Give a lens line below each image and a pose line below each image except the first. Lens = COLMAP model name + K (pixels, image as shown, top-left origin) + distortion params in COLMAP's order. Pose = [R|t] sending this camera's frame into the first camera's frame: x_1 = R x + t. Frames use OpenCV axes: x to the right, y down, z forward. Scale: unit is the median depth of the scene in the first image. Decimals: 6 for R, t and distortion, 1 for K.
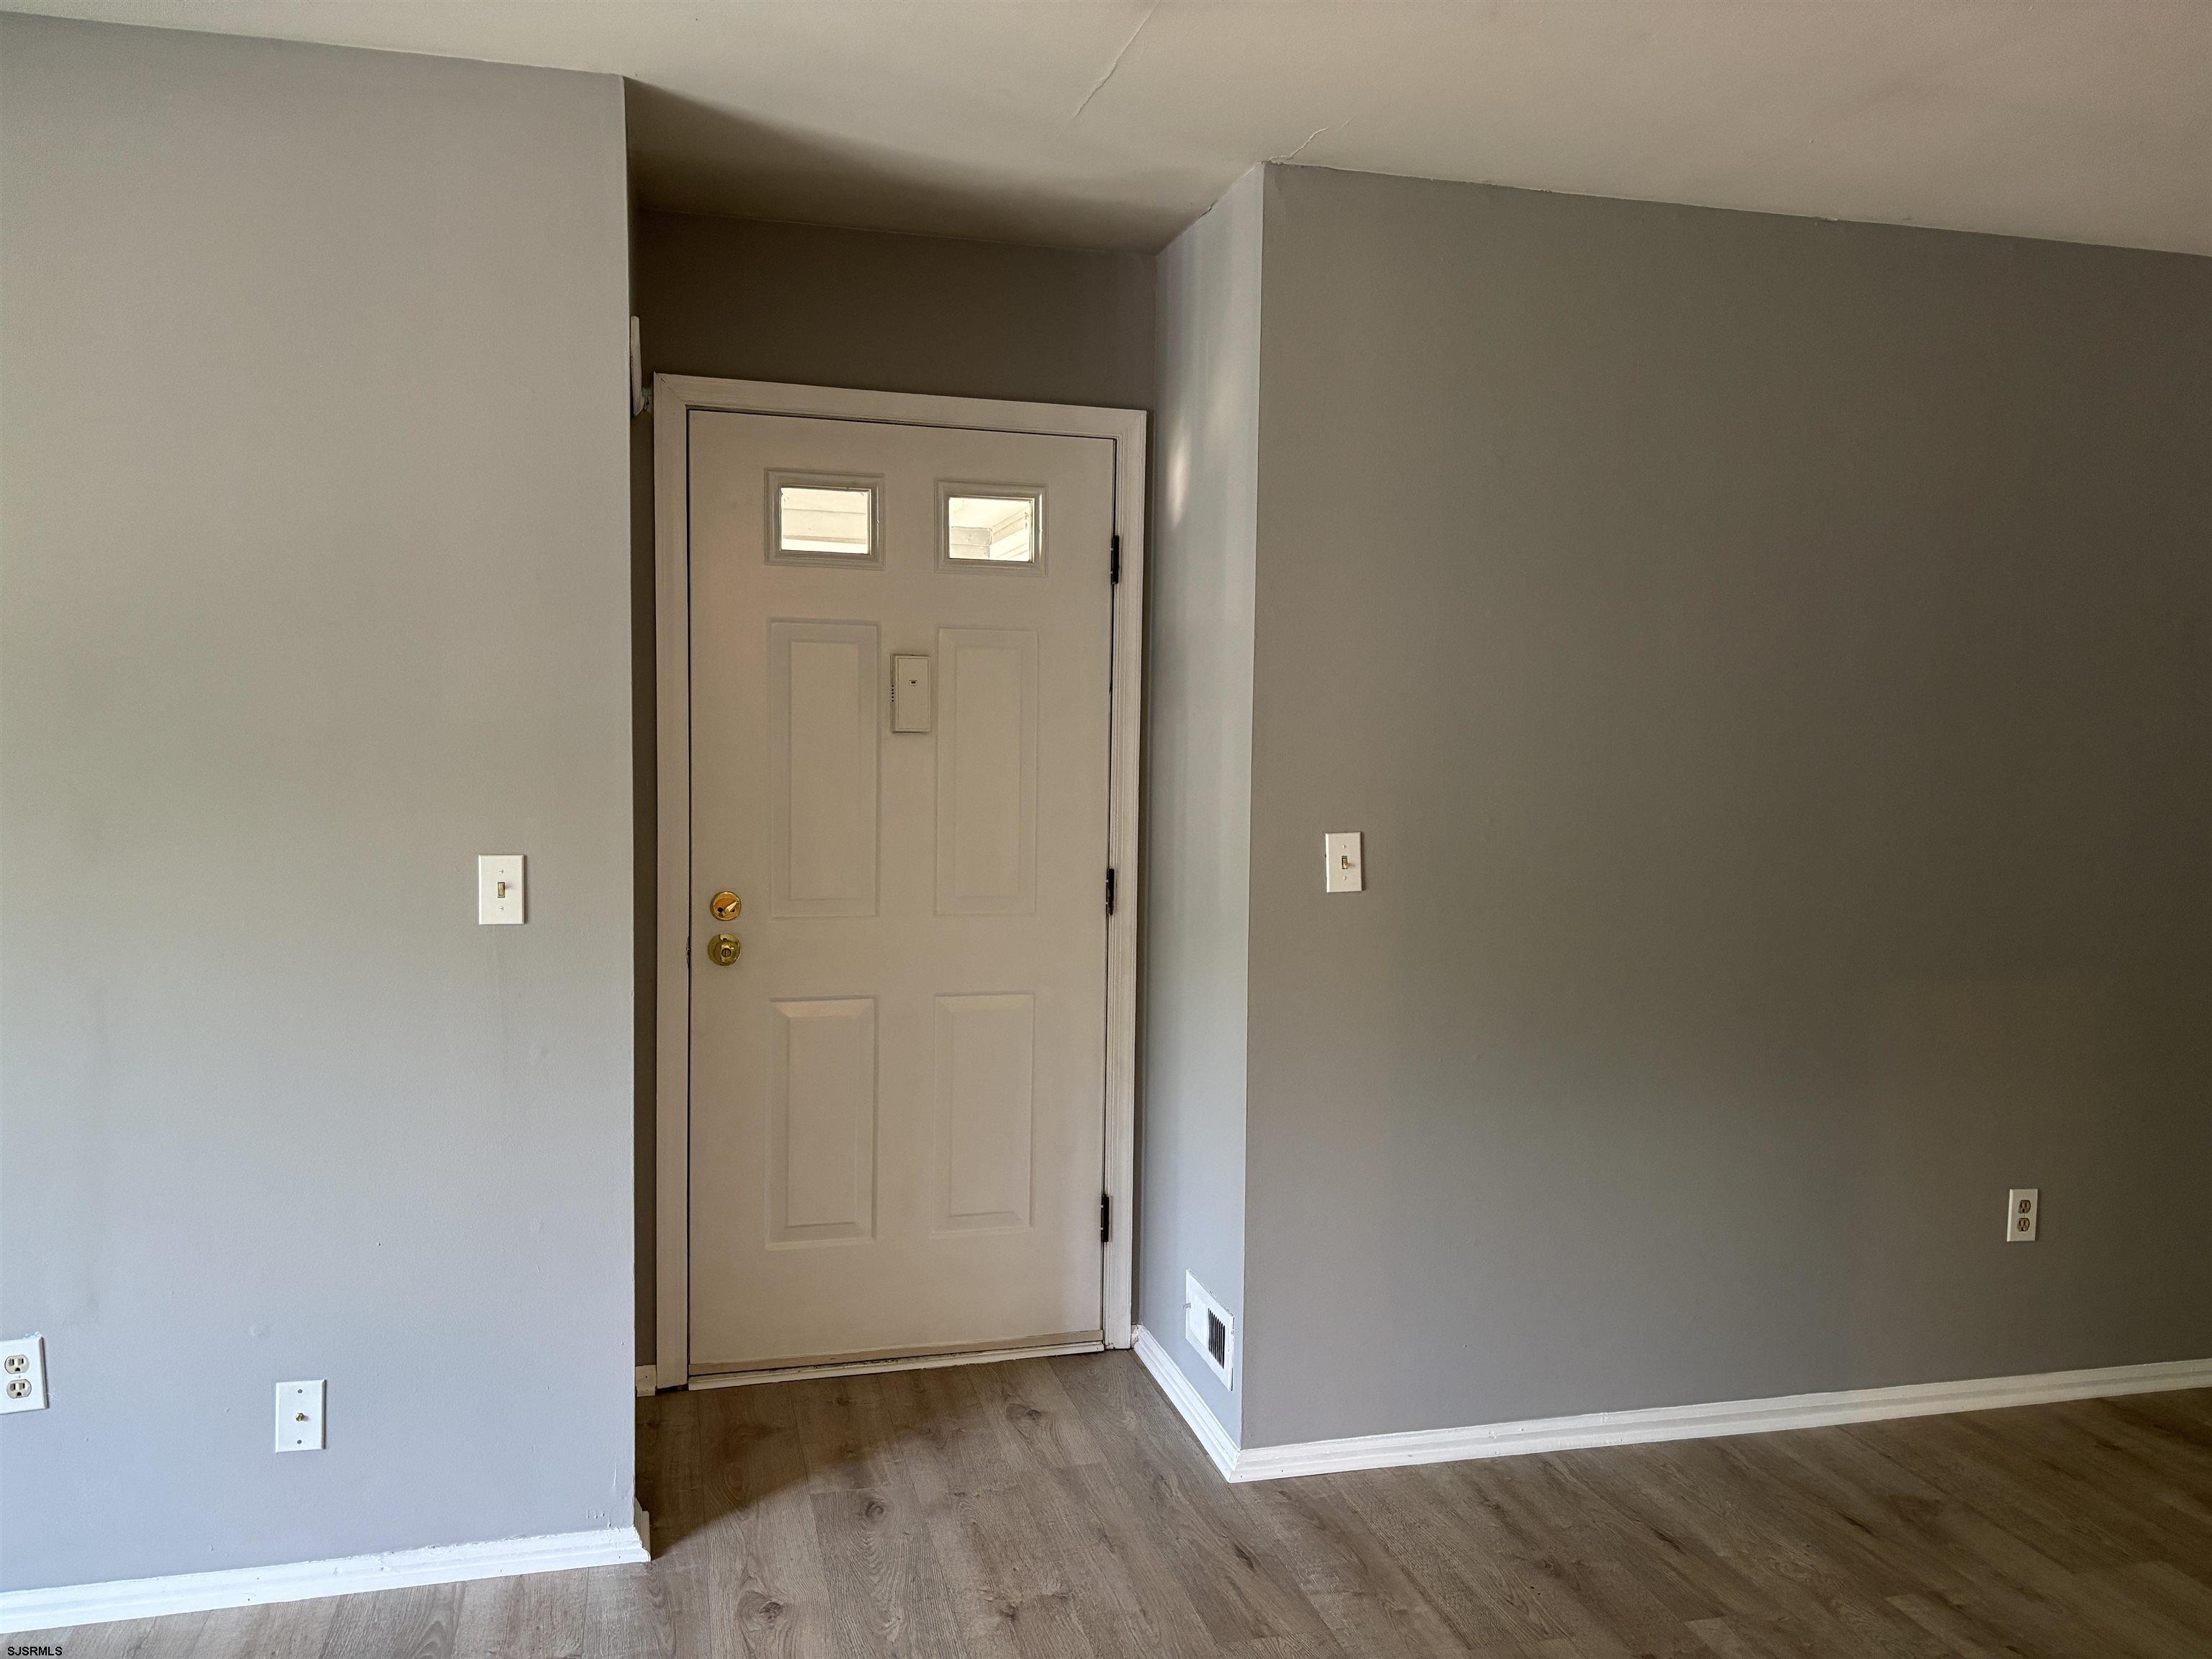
lens RADIAL K [[1673.4, 0, 1106.6], [0, 1673.4, 832.2], [0, 0, 1]] dist [0.020718, 0.007349]
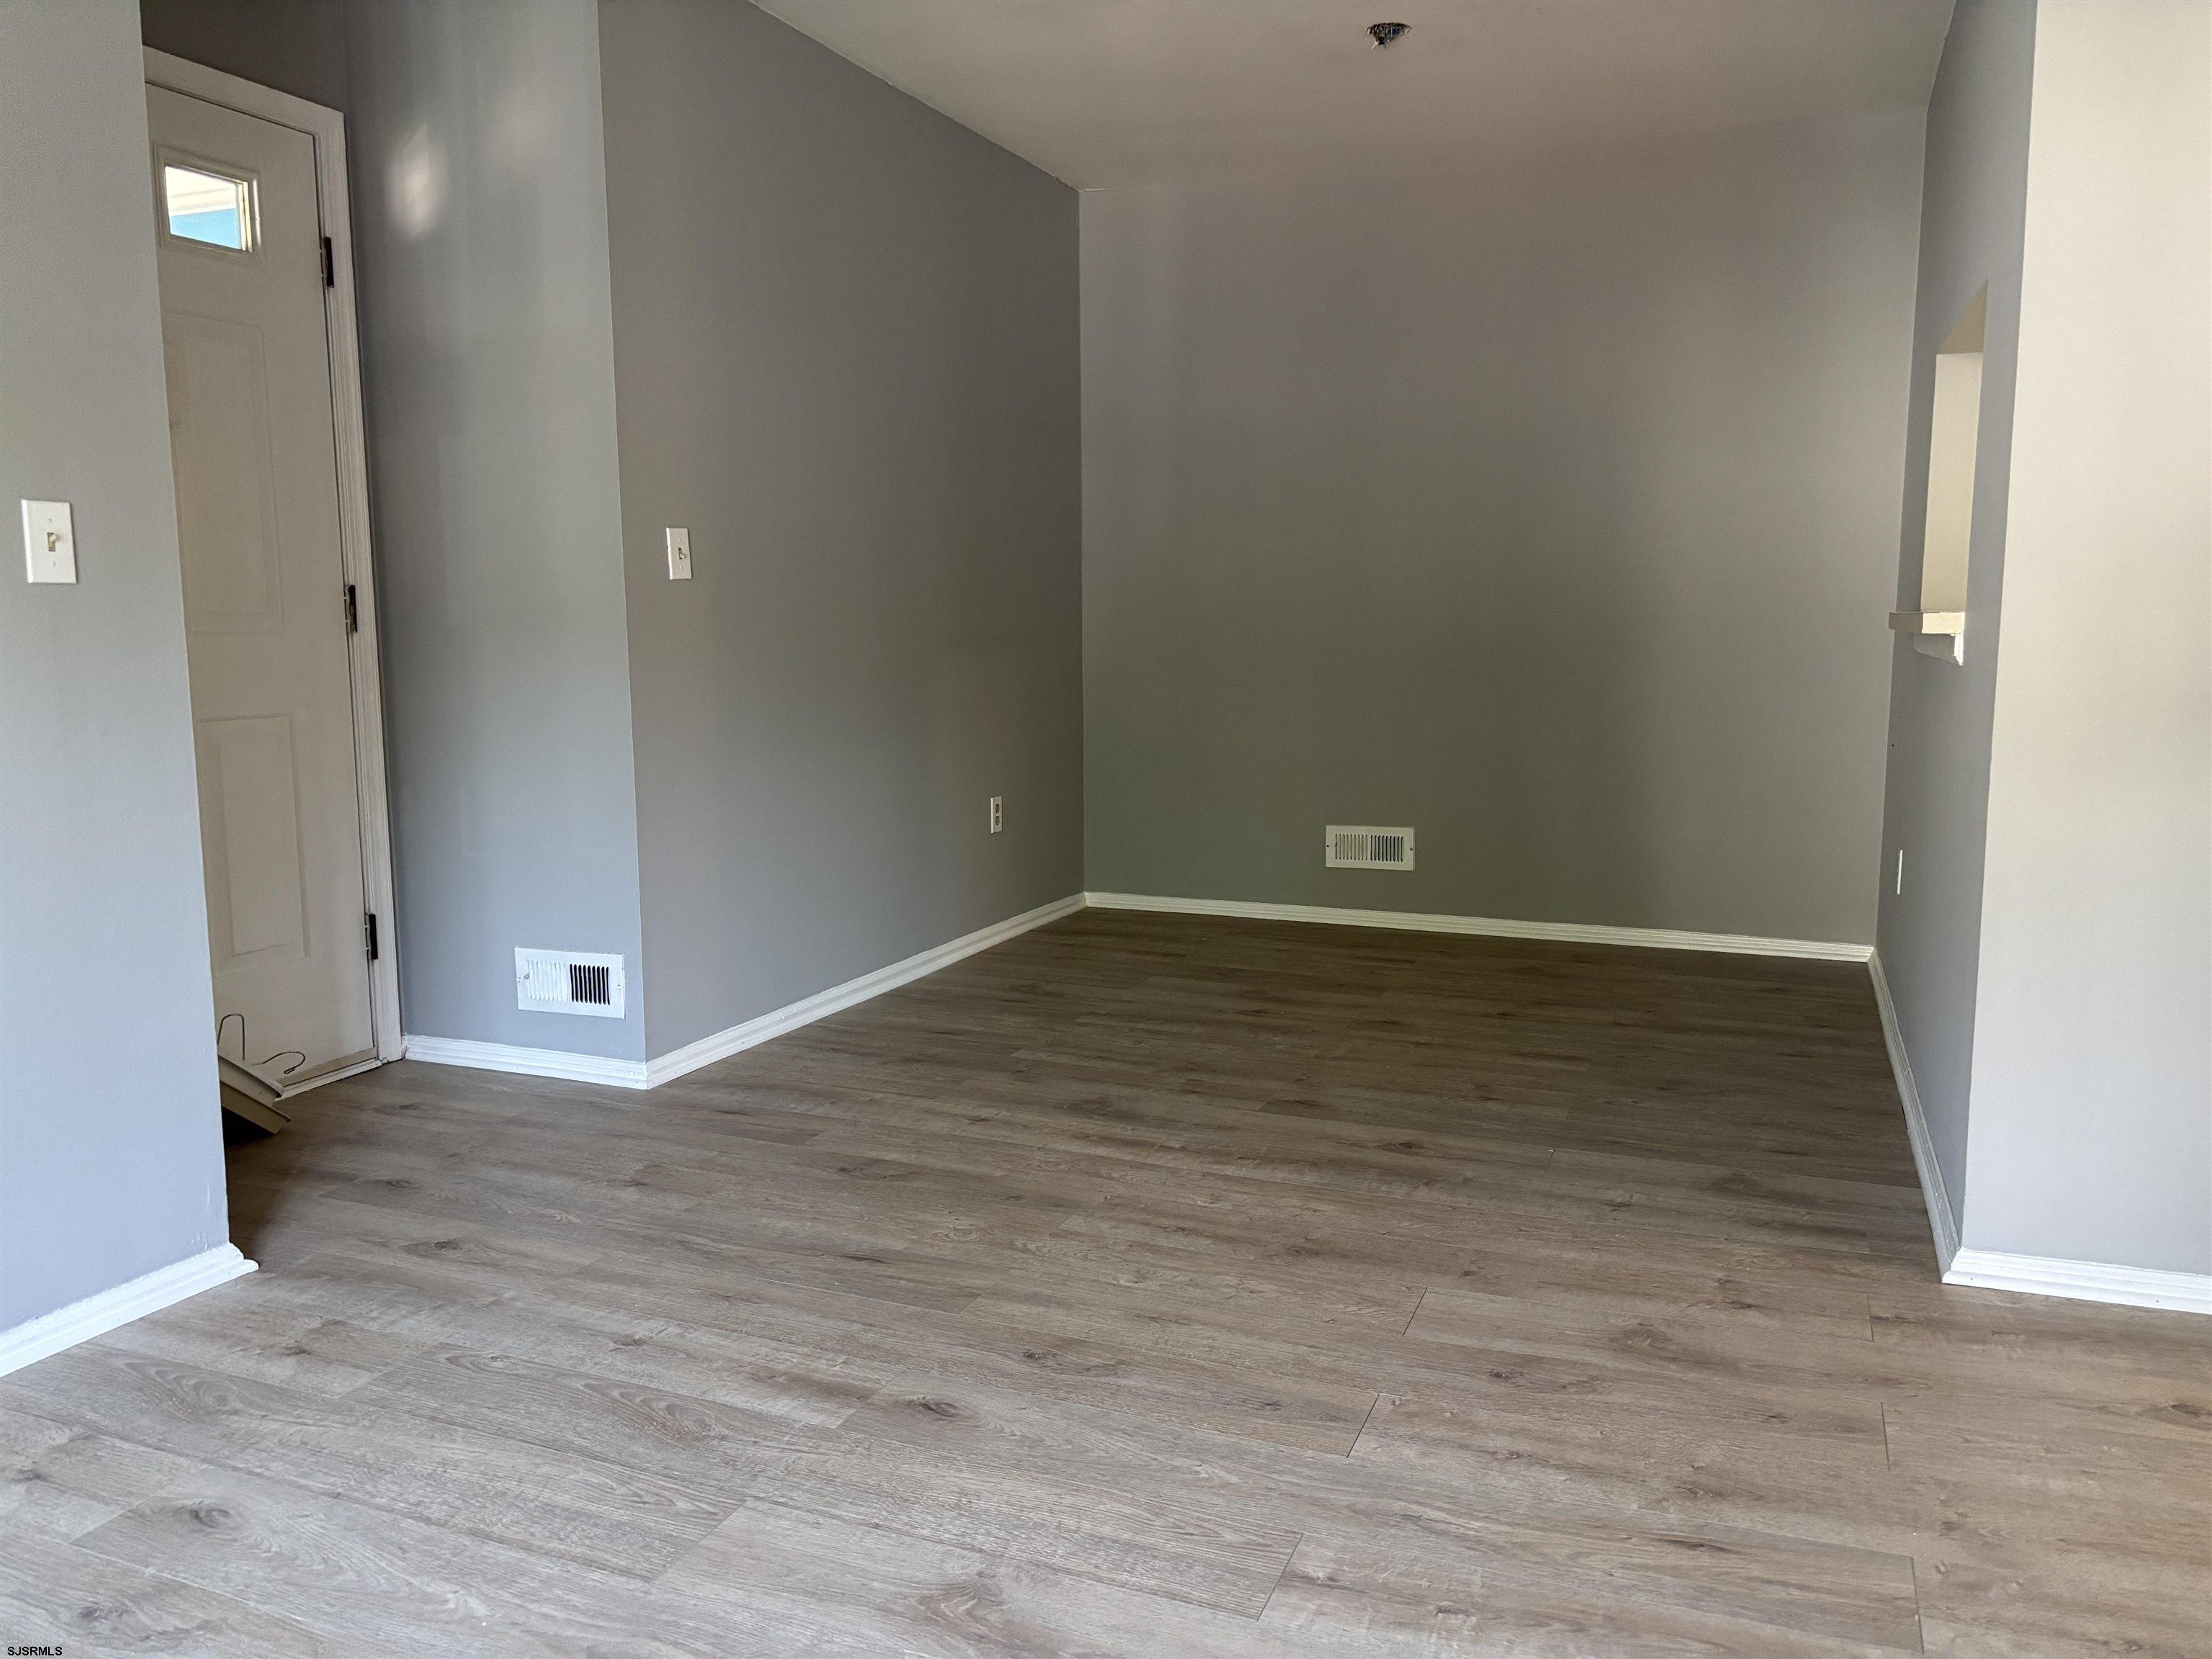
lens RADIAL K [[1673.4, 0, 1104.7], [0, 1673.4, 828.8], [0, 0, 1]] dist [0.020718, 0.007349]
pose [[0.602784, -0.120761, 0.788713, -0.632406], [0.061727, 0.992576, 0.104800, 0.105204], [-0.795513, -0.014487, 0.605763, 0.044119]]
